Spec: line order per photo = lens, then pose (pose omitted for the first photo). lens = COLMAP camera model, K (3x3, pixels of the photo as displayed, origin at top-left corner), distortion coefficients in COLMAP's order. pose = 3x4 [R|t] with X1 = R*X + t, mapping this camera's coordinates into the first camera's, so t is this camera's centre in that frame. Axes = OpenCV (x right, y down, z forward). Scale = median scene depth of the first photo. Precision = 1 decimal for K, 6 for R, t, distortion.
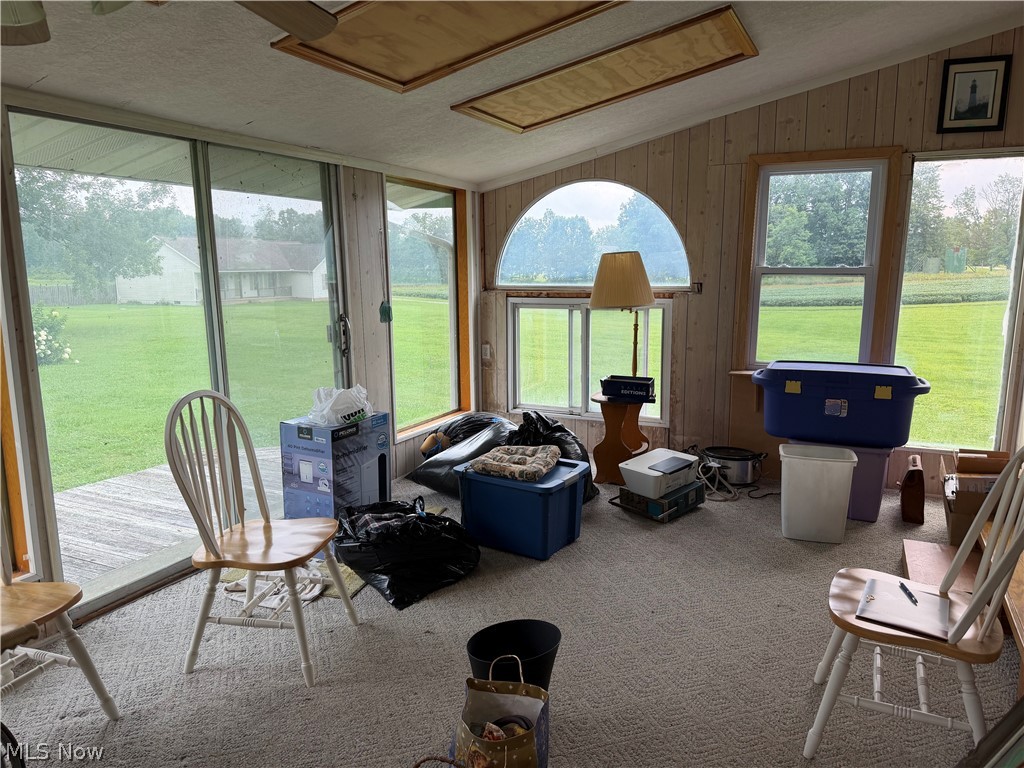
lens RADIAL K [[721.5, 0, 513.9], [0, 721.5, 386.4], [0, 0, 1]] dist [0.033448, -0.041816]
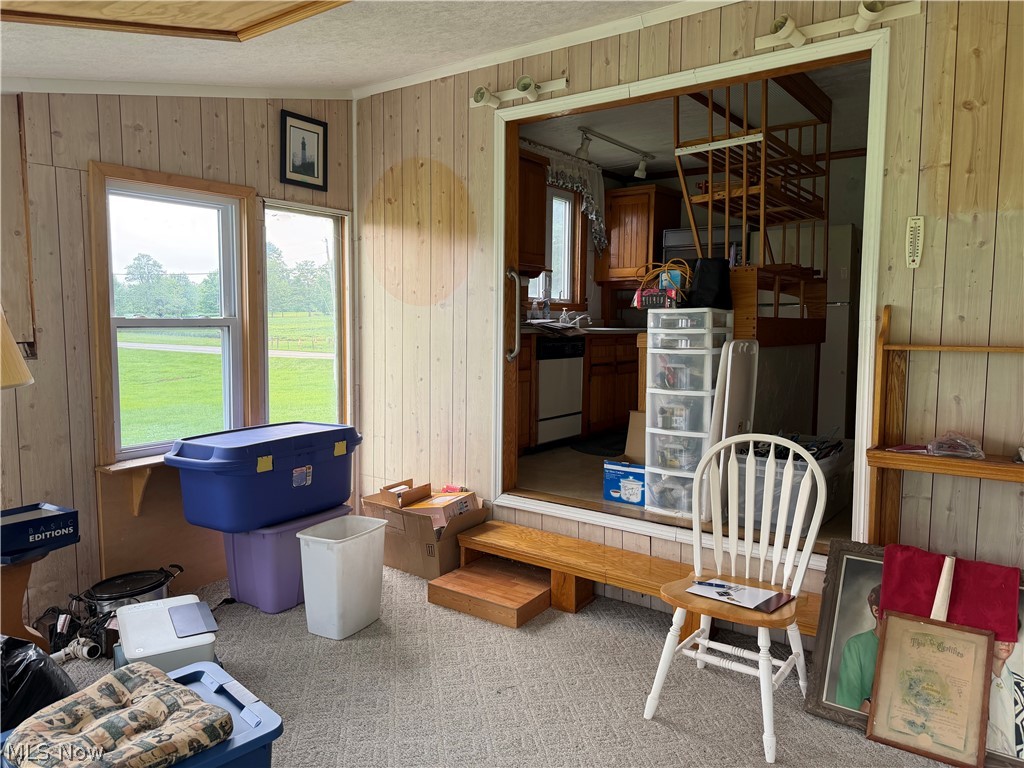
lens RADIAL K [[721.5, 0, 513.2], [0, 721.5, 380.9], [0, 0, 1]] dist [0.033448, -0.041816]
pose [[0.180195, -0.088067, 0.979681, -0.340248], [0.165452, 0.984507, 0.058069, -0.089393], [-0.969616, 0.151627, 0.191974, 0.547284]]
